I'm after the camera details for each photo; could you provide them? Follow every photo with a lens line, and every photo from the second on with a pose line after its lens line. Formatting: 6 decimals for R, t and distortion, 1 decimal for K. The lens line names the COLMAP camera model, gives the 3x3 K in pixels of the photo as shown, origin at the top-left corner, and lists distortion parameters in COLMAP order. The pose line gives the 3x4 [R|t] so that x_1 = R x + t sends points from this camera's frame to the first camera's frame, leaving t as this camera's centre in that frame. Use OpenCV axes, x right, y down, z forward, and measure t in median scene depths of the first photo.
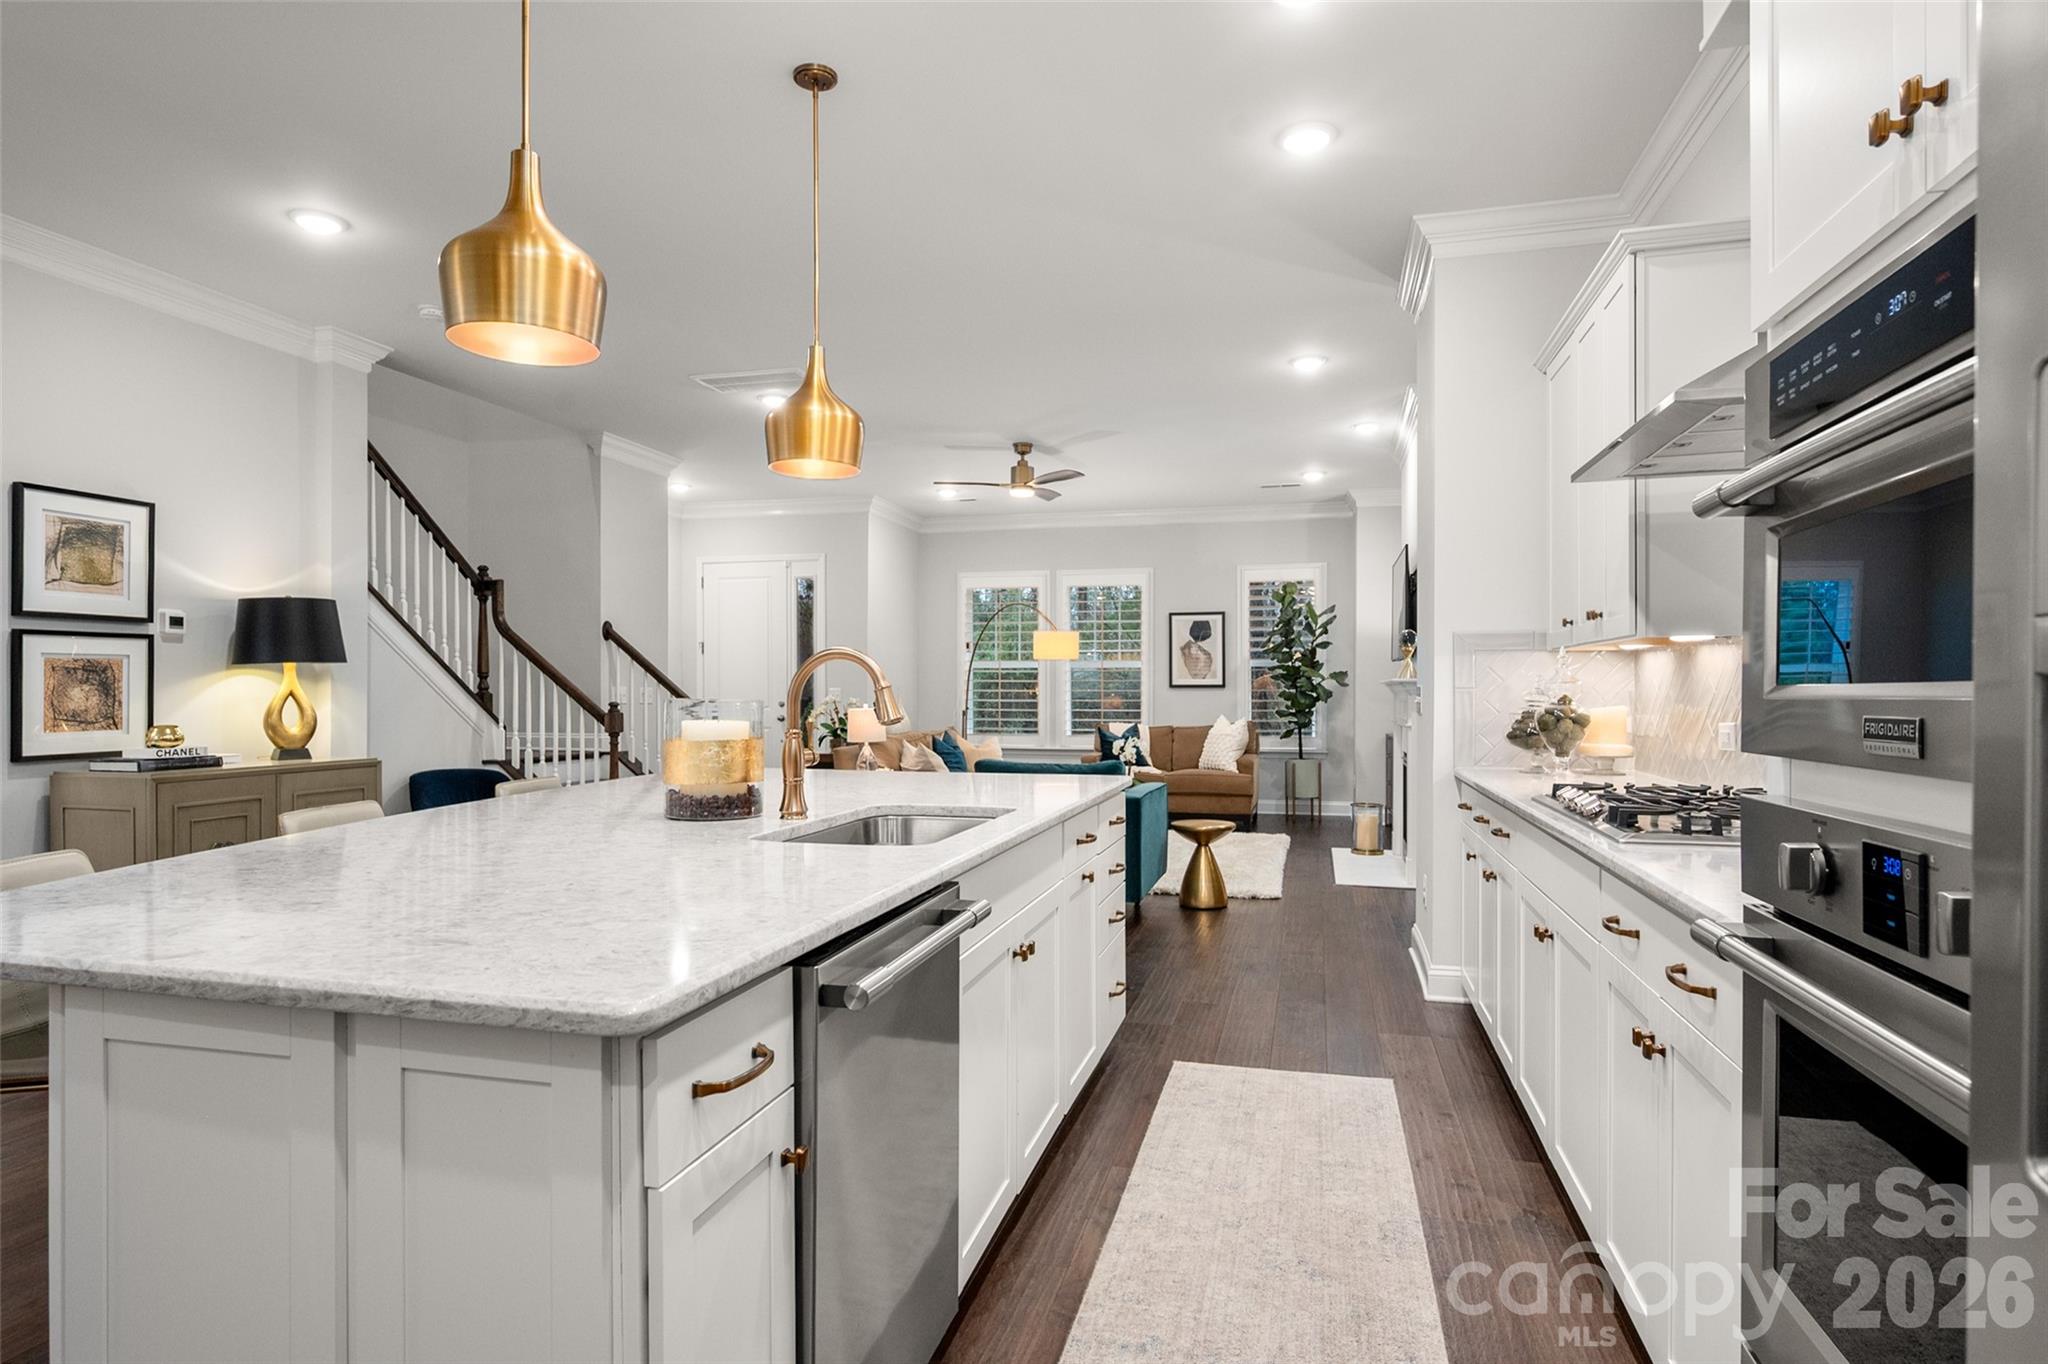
lens RADIAL K [[1113.2, 0, 1022.8], [0, 1113.2, 693.6], [0, 0, 1]] dist [-0.000299, -0.000067]
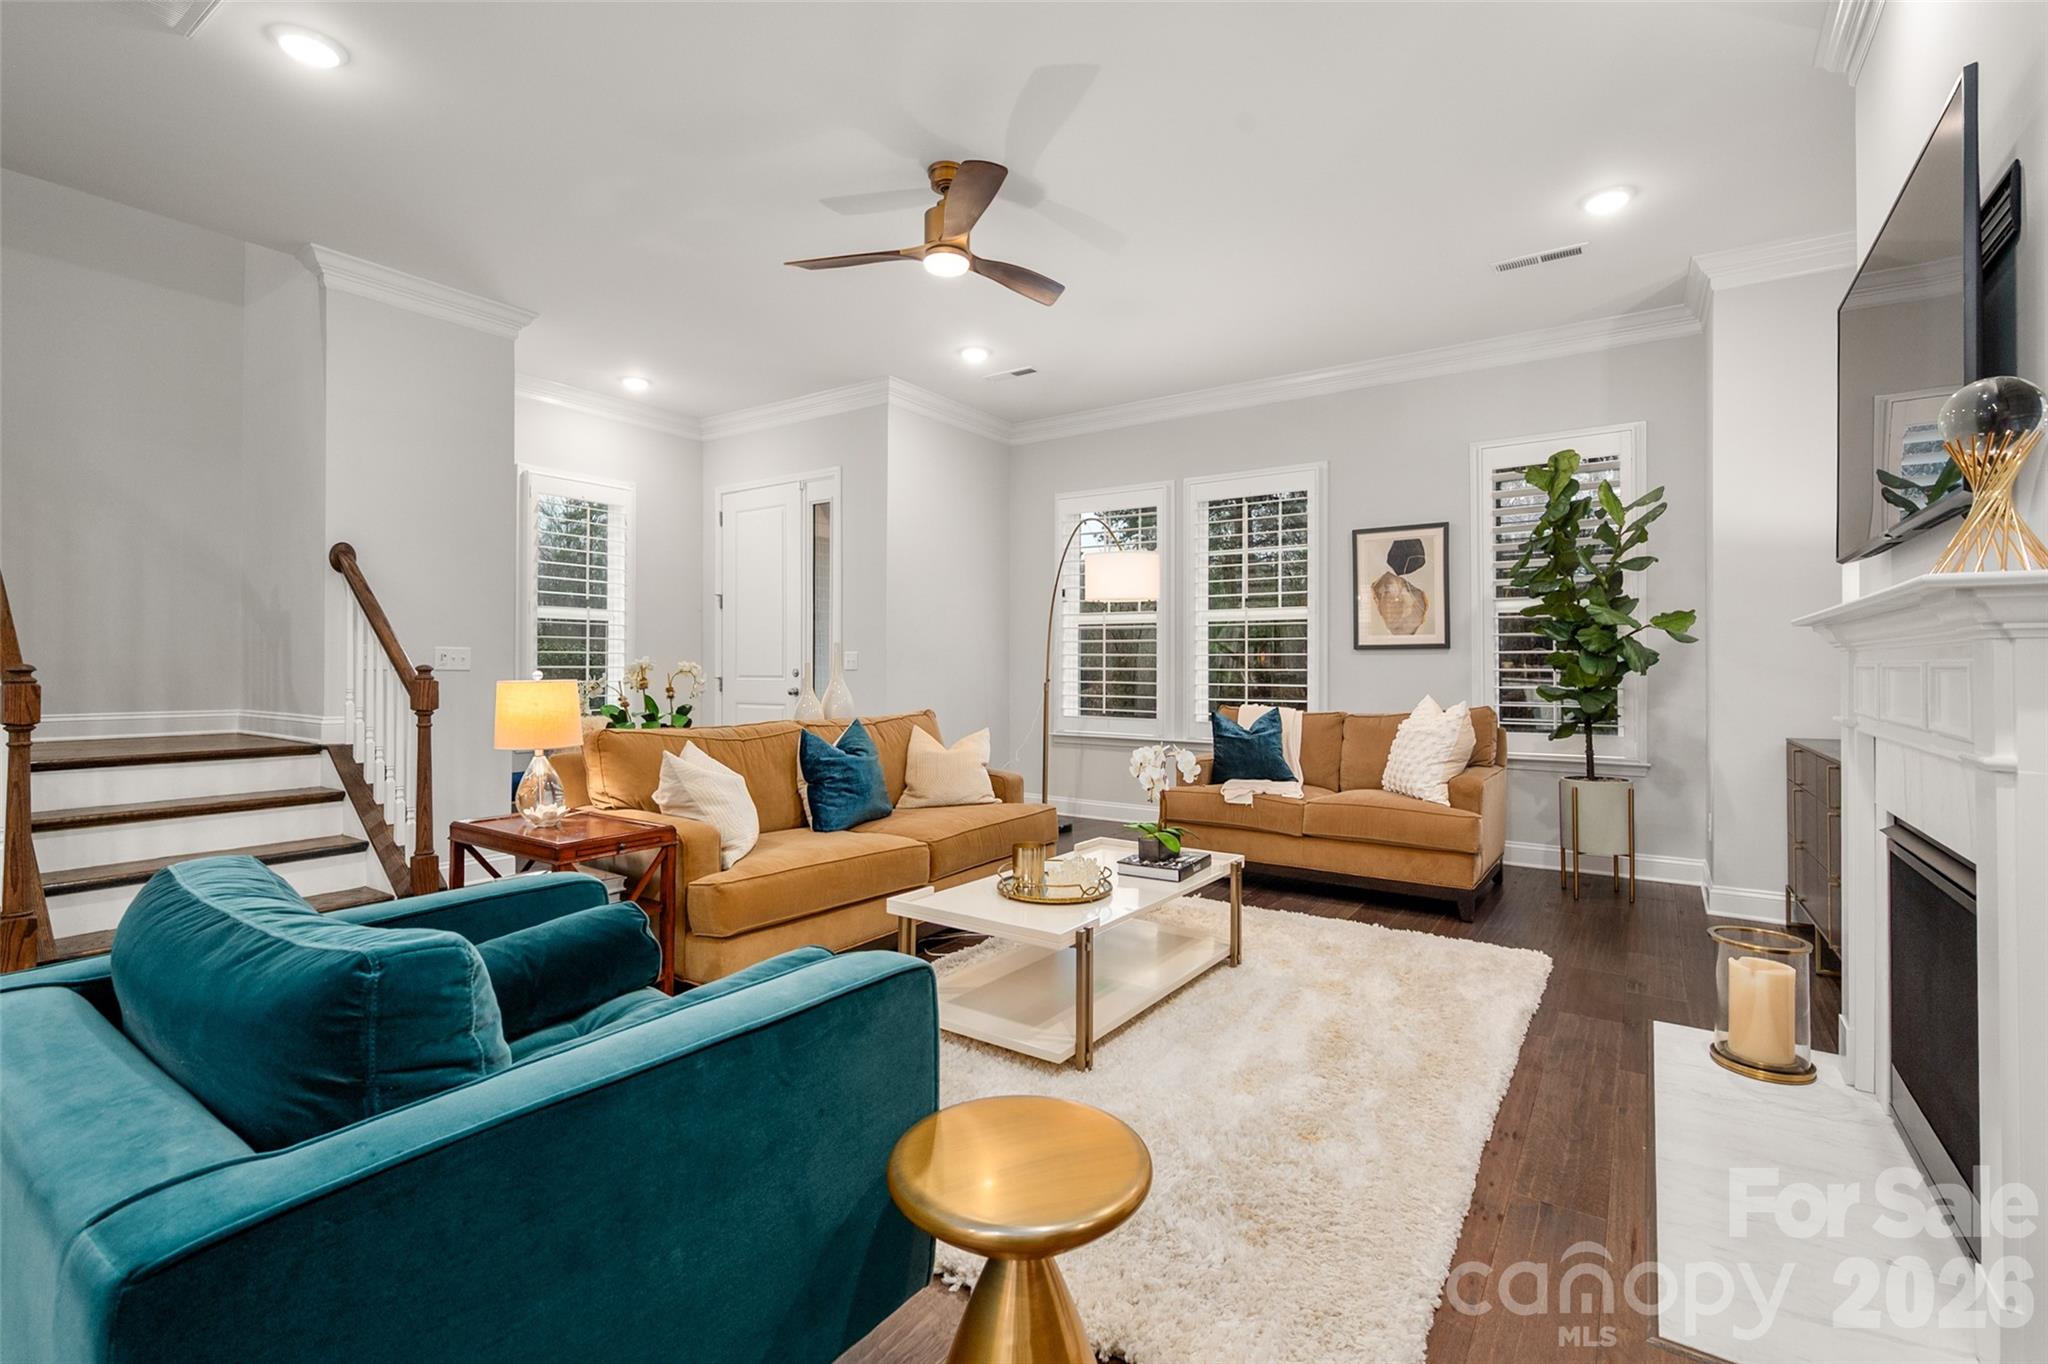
lens RADIAL K [[891.8, 0, 1040.7], [0, 891.8, 657.8], [0, 0, 1]] dist [0.000523, 0.000082]
pose [[0.942899, -0.002379, -0.333070, 0.142853], [-0.001375, 0.999938, -0.011033, 0.005498], [0.333076, 0.010861, 0.942838, 0.504615]]
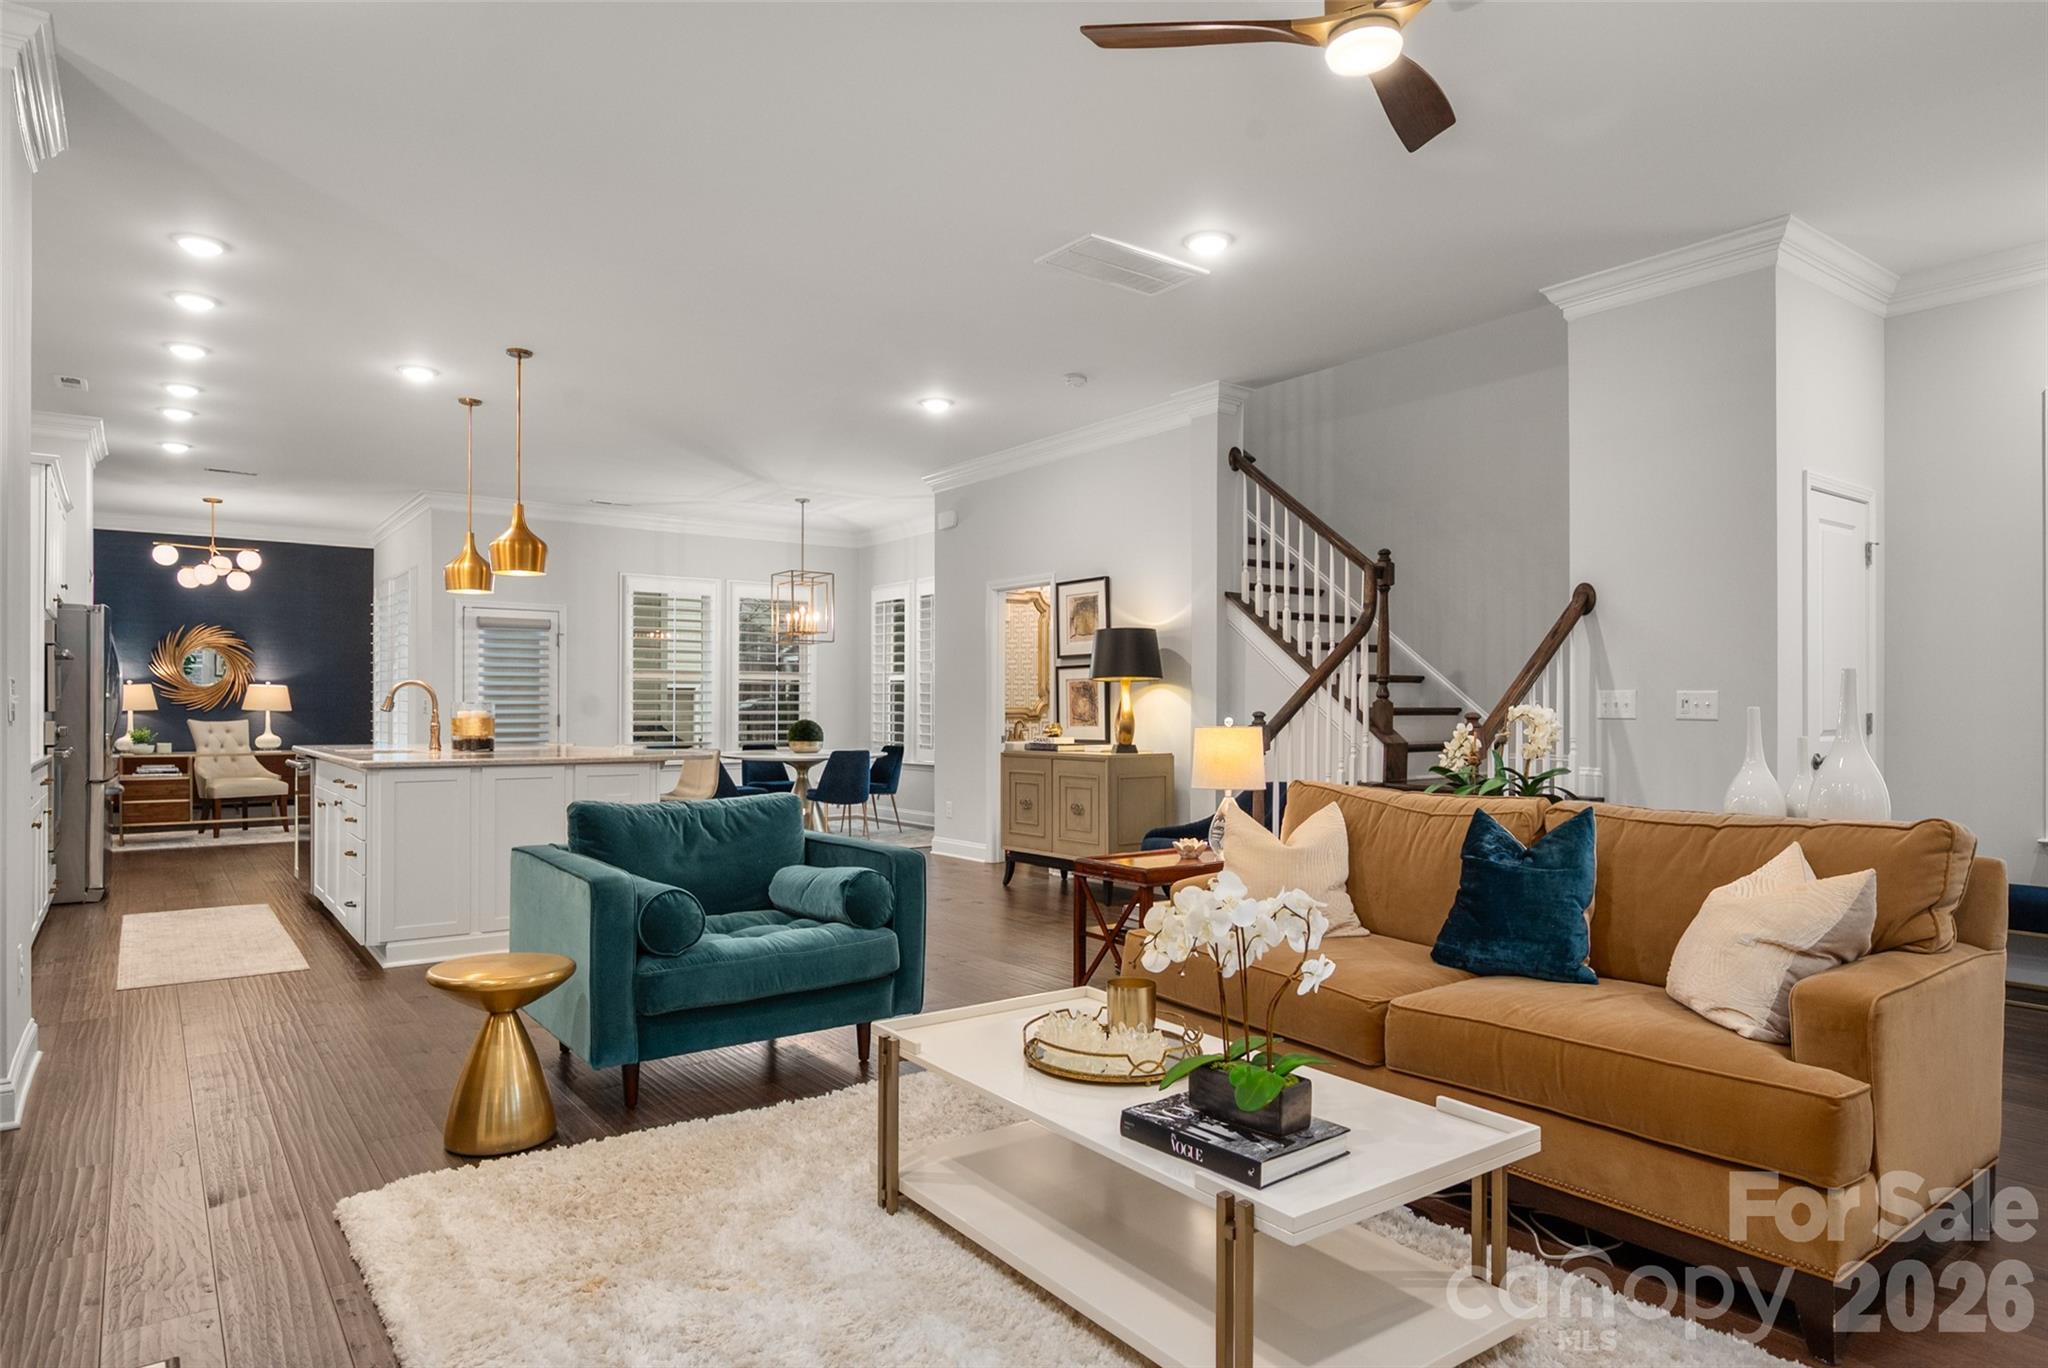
lens RADIAL K [[1184.7, 0, 1024.8], [0, 1184.7, 696.7], [0, 0, 1]] dist [0.001223, 0.000178]
pose [[-0.623500, -0.008992, -0.781771, 0.428049], [-0.002804, 0.999953, -0.009265, 0.005443], [0.781818, -0.003585, -0.623496, 1.530238]]
